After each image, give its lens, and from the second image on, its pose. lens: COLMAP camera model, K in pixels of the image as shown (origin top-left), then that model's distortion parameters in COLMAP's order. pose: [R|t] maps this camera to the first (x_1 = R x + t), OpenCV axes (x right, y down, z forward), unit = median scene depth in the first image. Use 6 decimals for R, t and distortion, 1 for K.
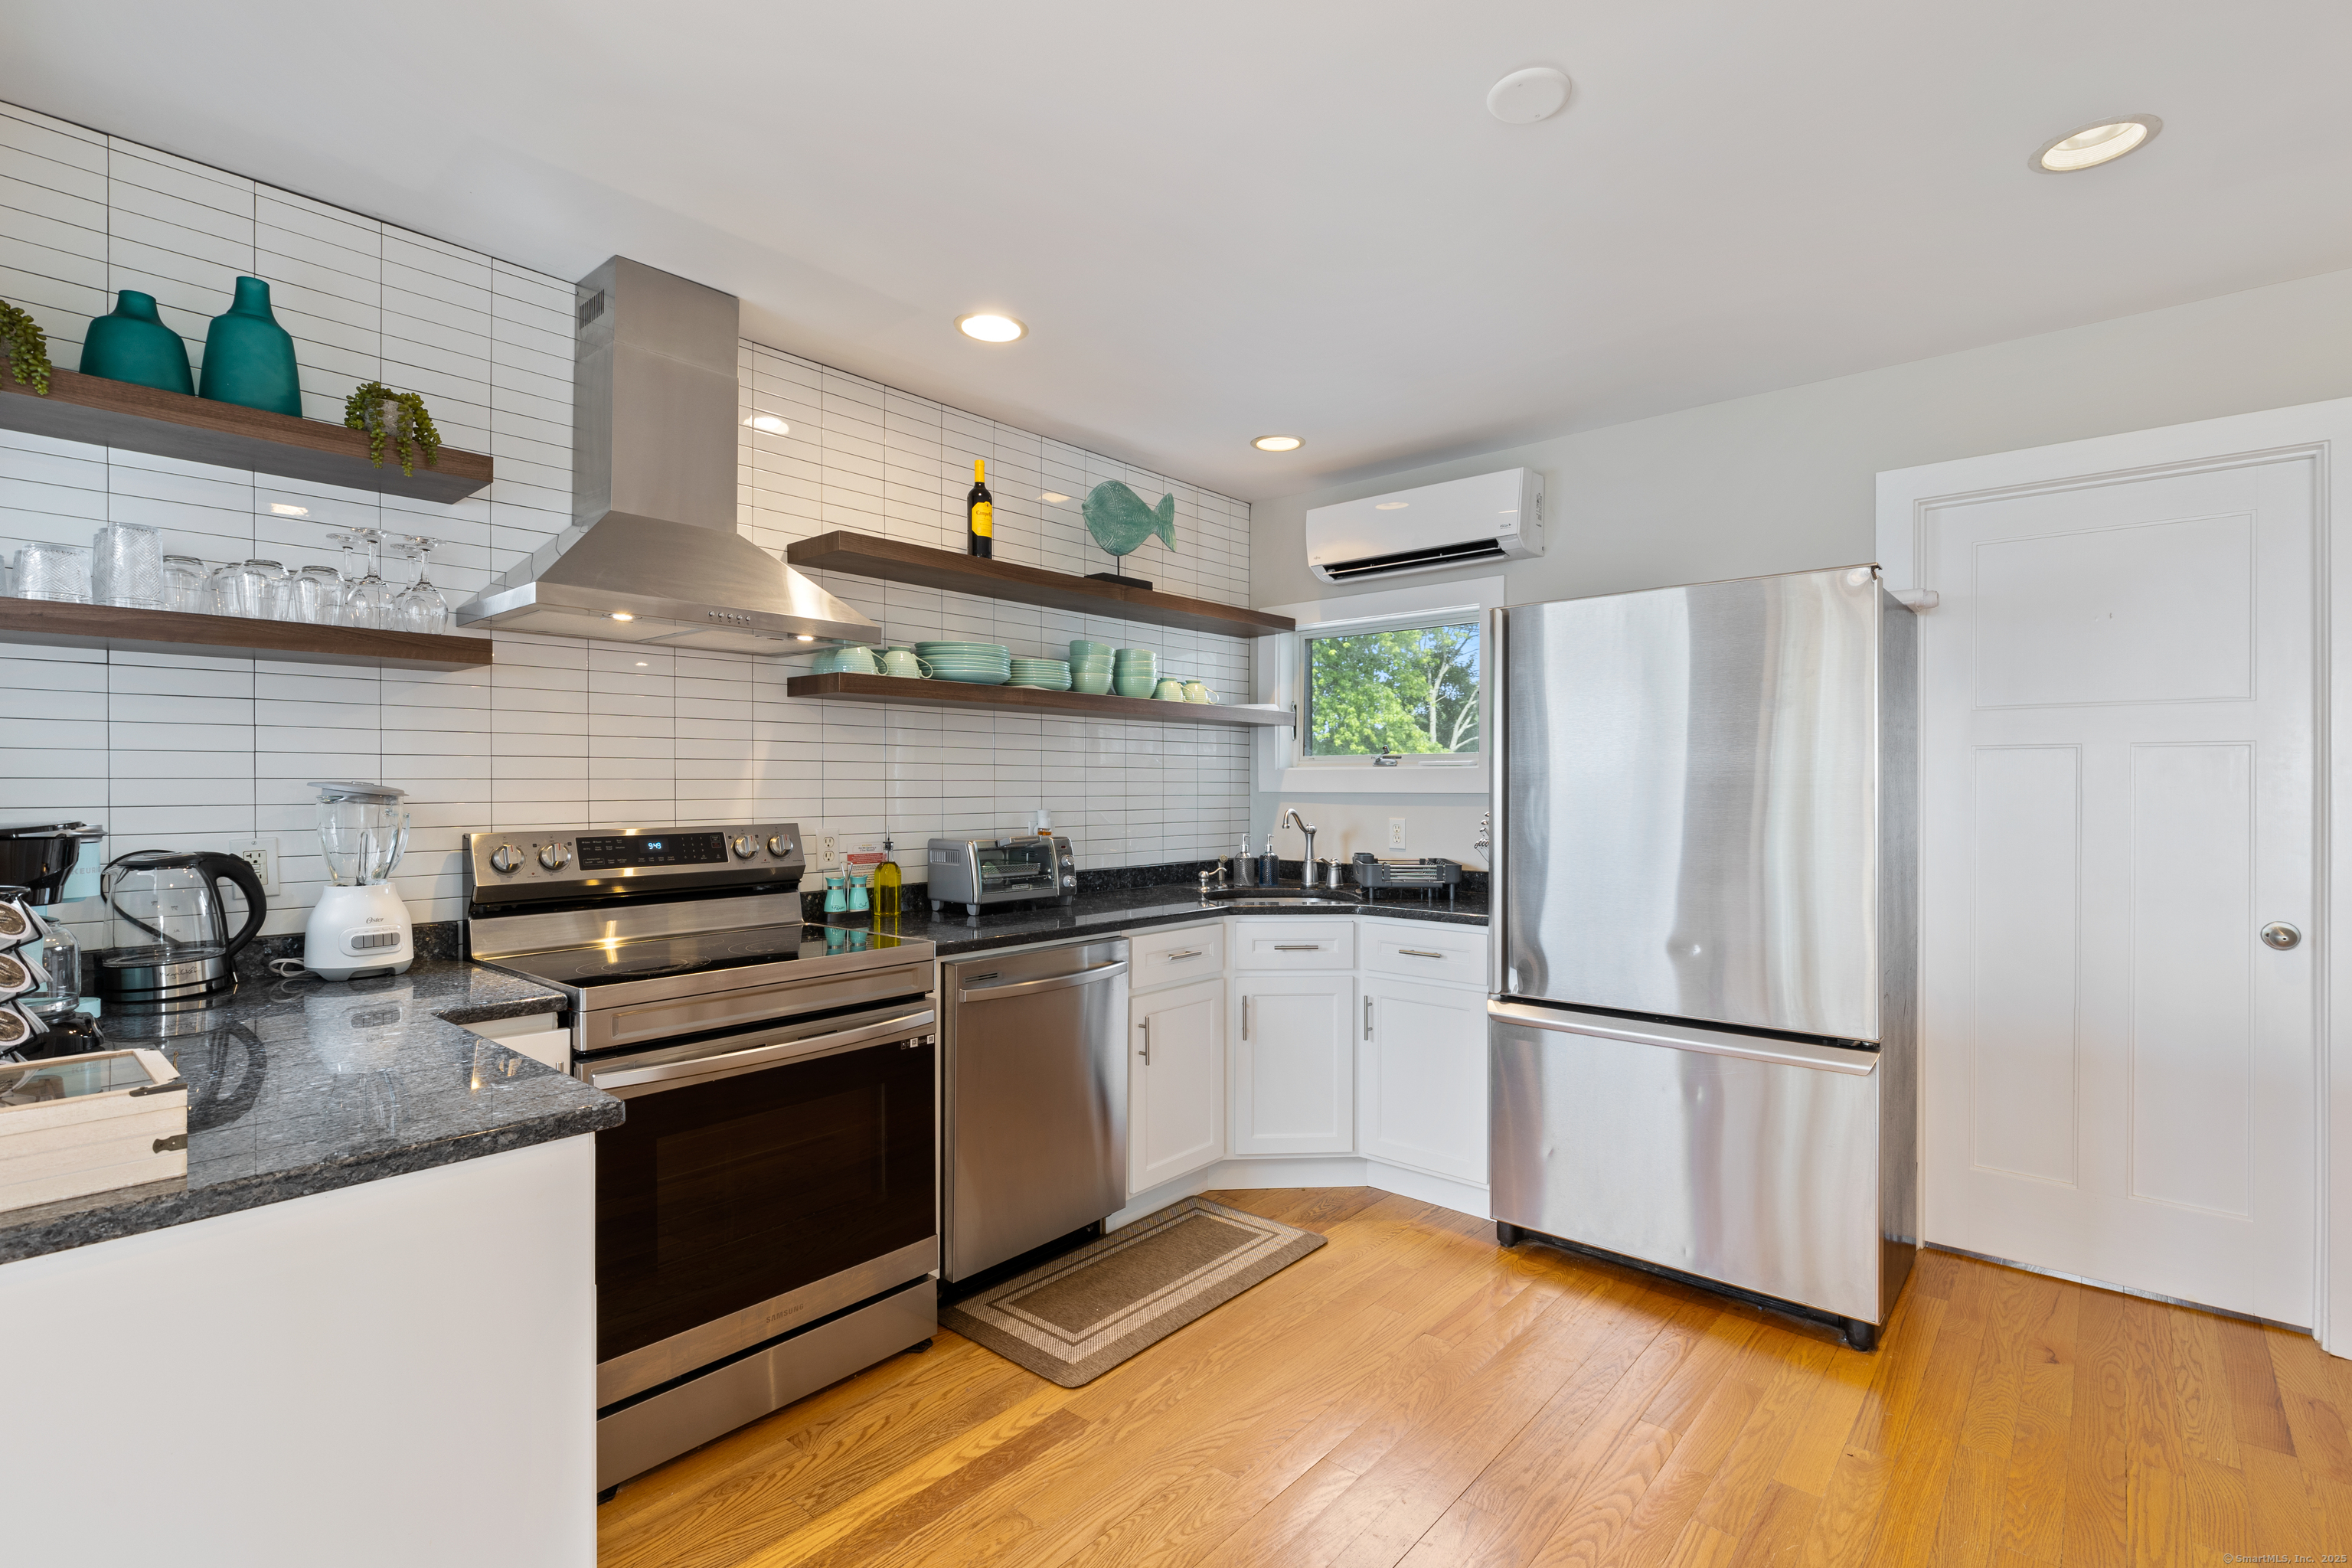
lens RADIAL K [[1100.5, 0, 1183.5], [0, 1100.5, 784.7], [0, 0, 1]] dist [-0.001789, -0.000393]
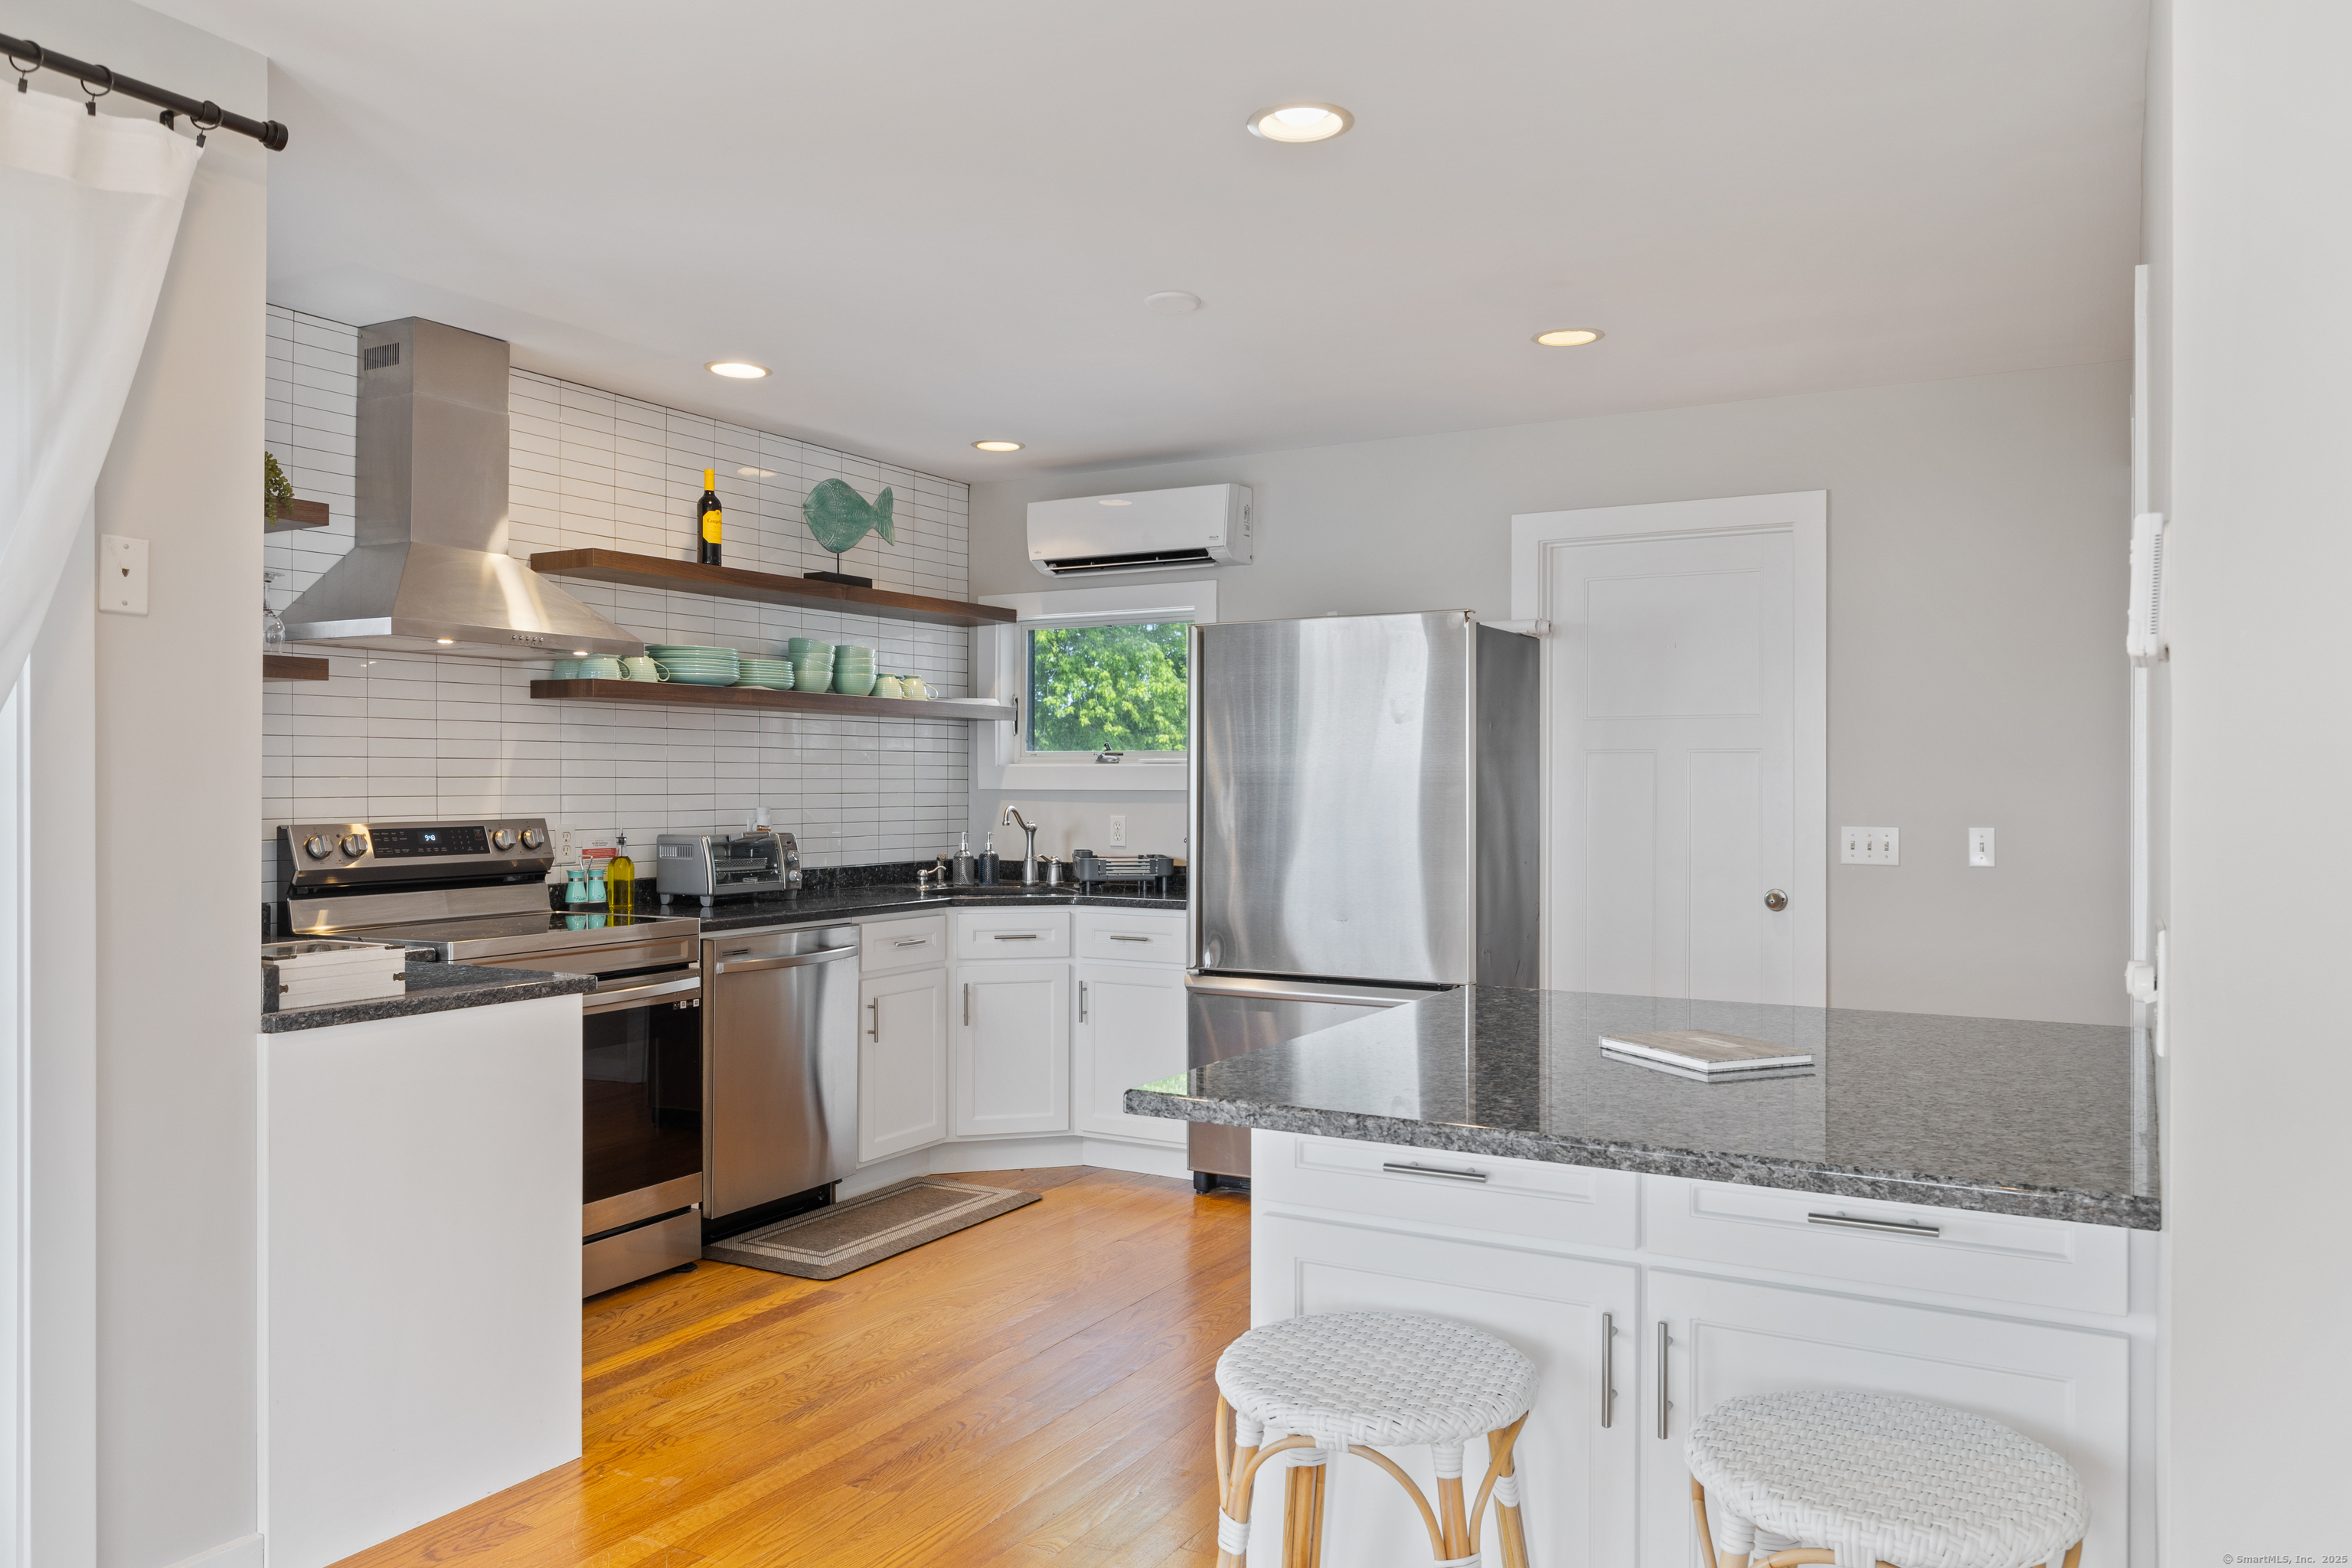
lens RADIAL K [[1699.4, 0, 1182.2], [0, 1699.4, 785.0], [0, 0, 1]] dist [0.007939, -0.000704]
pose [[0.981594, 0.000293, 0.190979, -0.055262], [-0.000838, 0.999996, 0.002775, -0.002063], [-0.190978, -0.002884, 0.981590, -0.674440]]
